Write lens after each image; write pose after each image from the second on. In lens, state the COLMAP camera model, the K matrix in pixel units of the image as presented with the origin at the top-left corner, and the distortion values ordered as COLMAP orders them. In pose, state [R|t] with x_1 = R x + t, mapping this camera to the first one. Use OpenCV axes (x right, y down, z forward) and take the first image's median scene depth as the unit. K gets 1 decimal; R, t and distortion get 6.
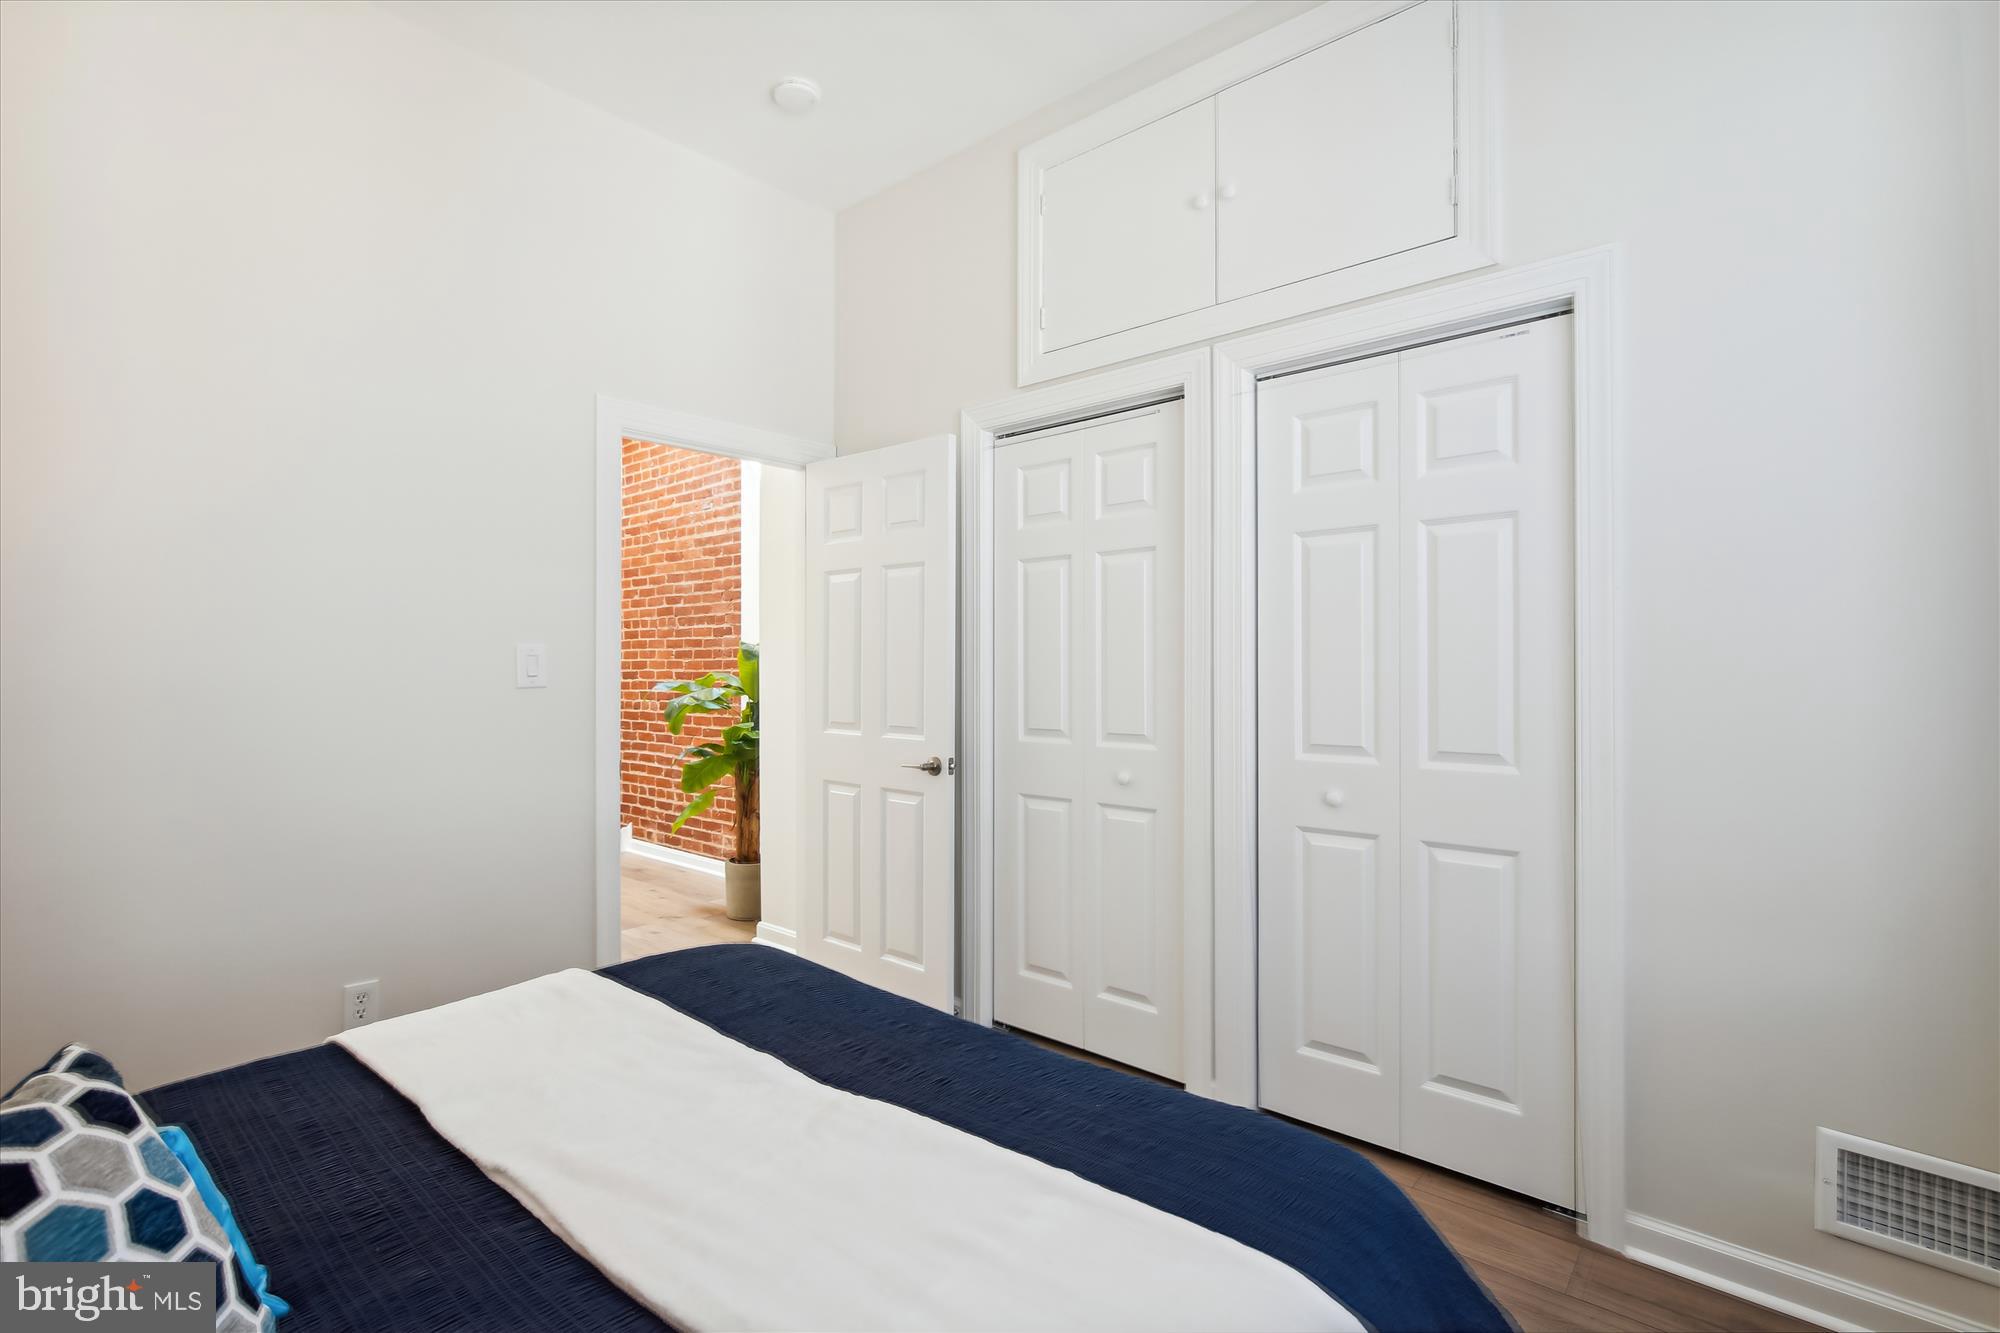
lens RADIAL K [[908.3, 0, 999.2], [0, 908.3, 661.8], [0, 0, 1]] dist [-0.023296, 0.010950]
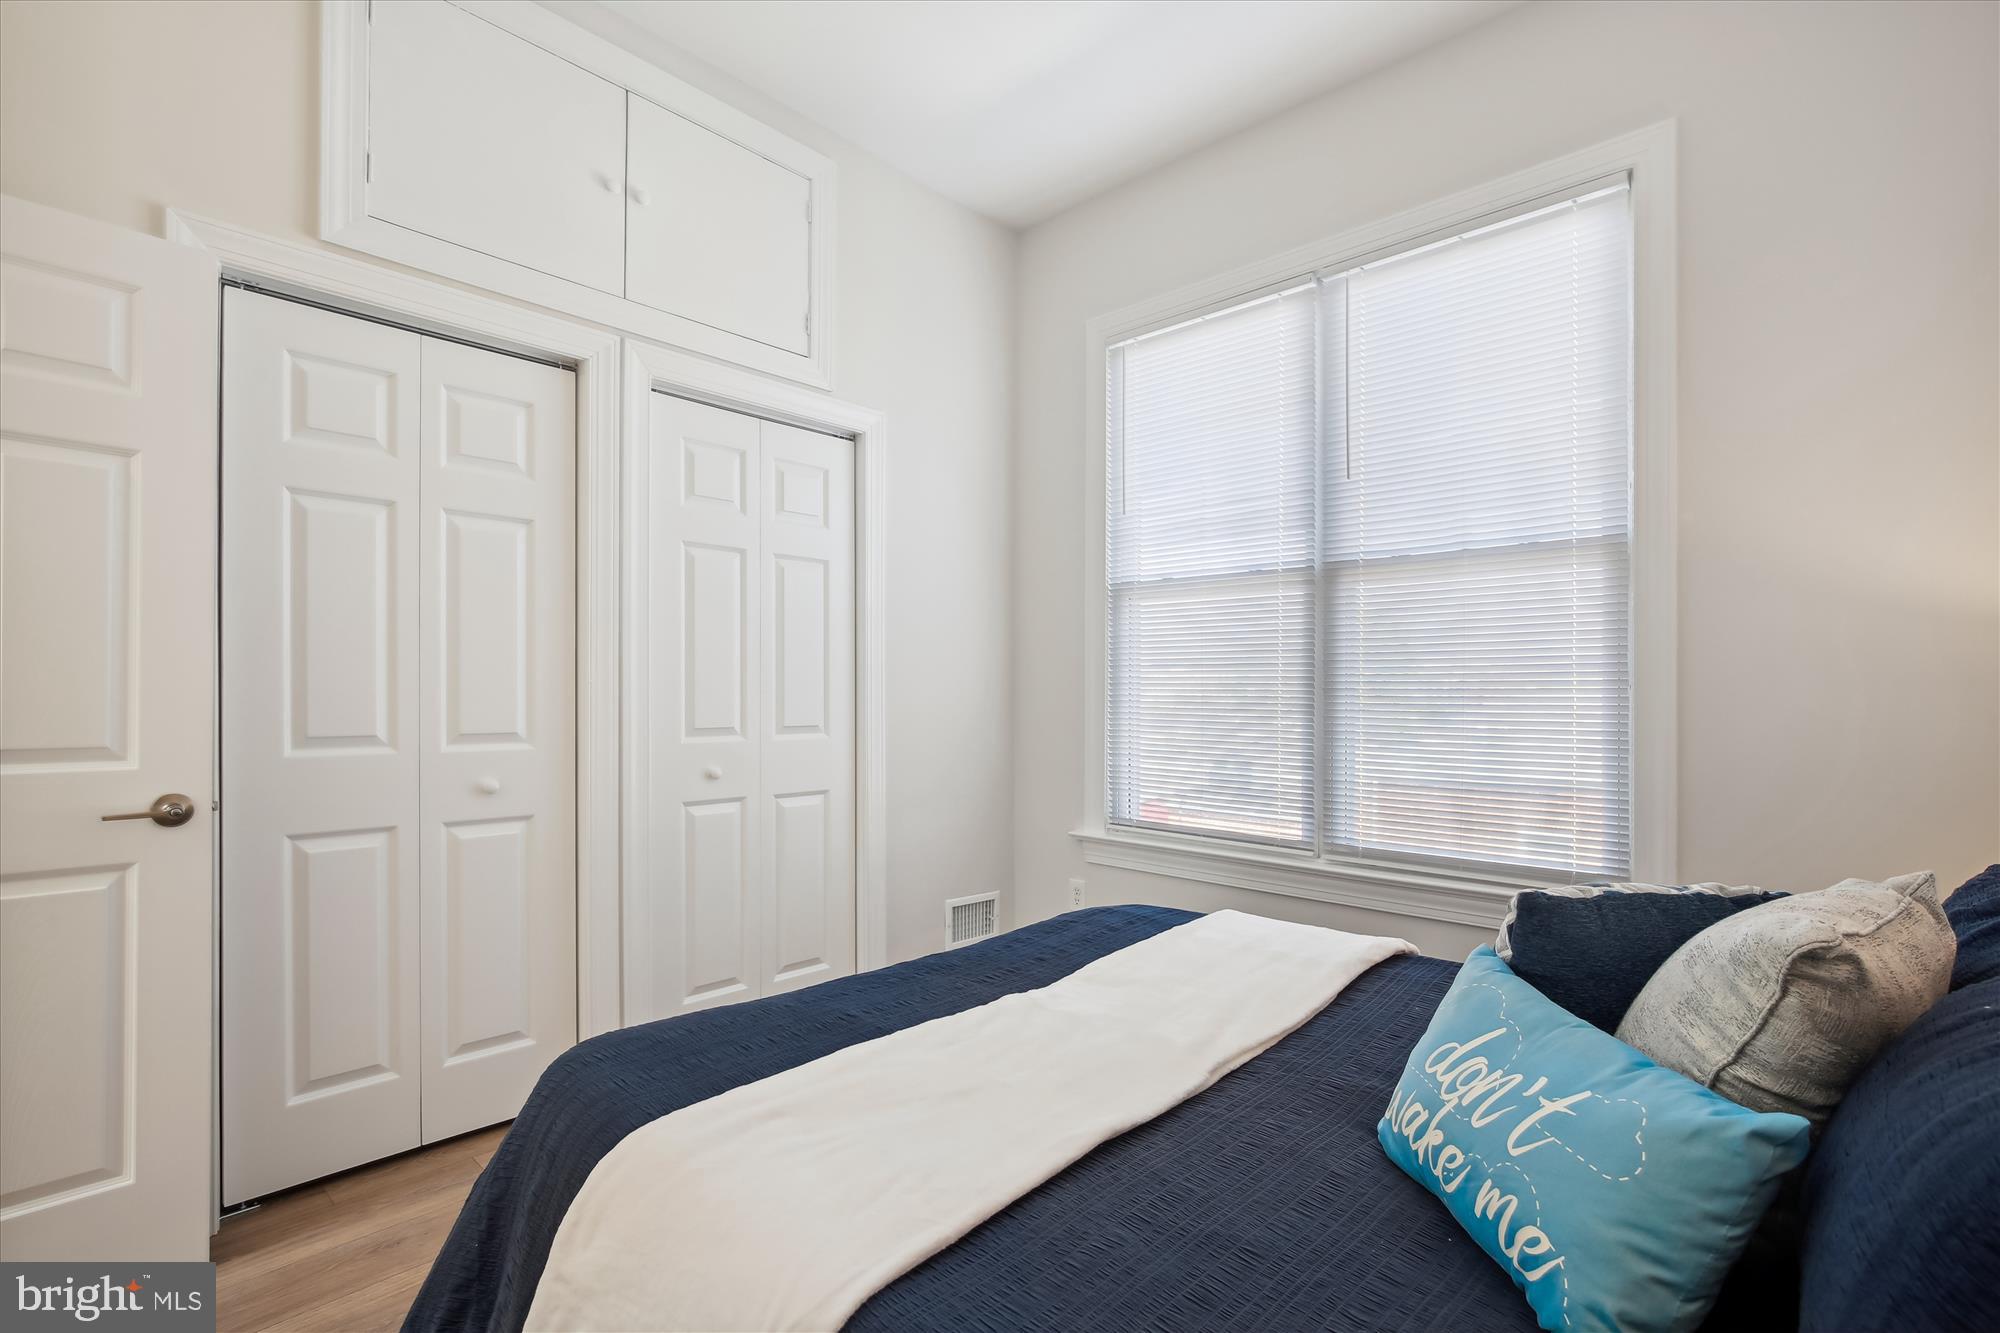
lens RADIAL K [[939.2, 0, 998.4], [0, 939.2, 679.4], [0, 0, 1]] dist [-0.024550, 0.011680]
pose [[0.023843, 0.012565, 0.999637, -0.656291], [-0.017756, 0.999769, -0.012143, 0.028491], [-0.999558, -0.017460, 0.024061, 0.463896]]
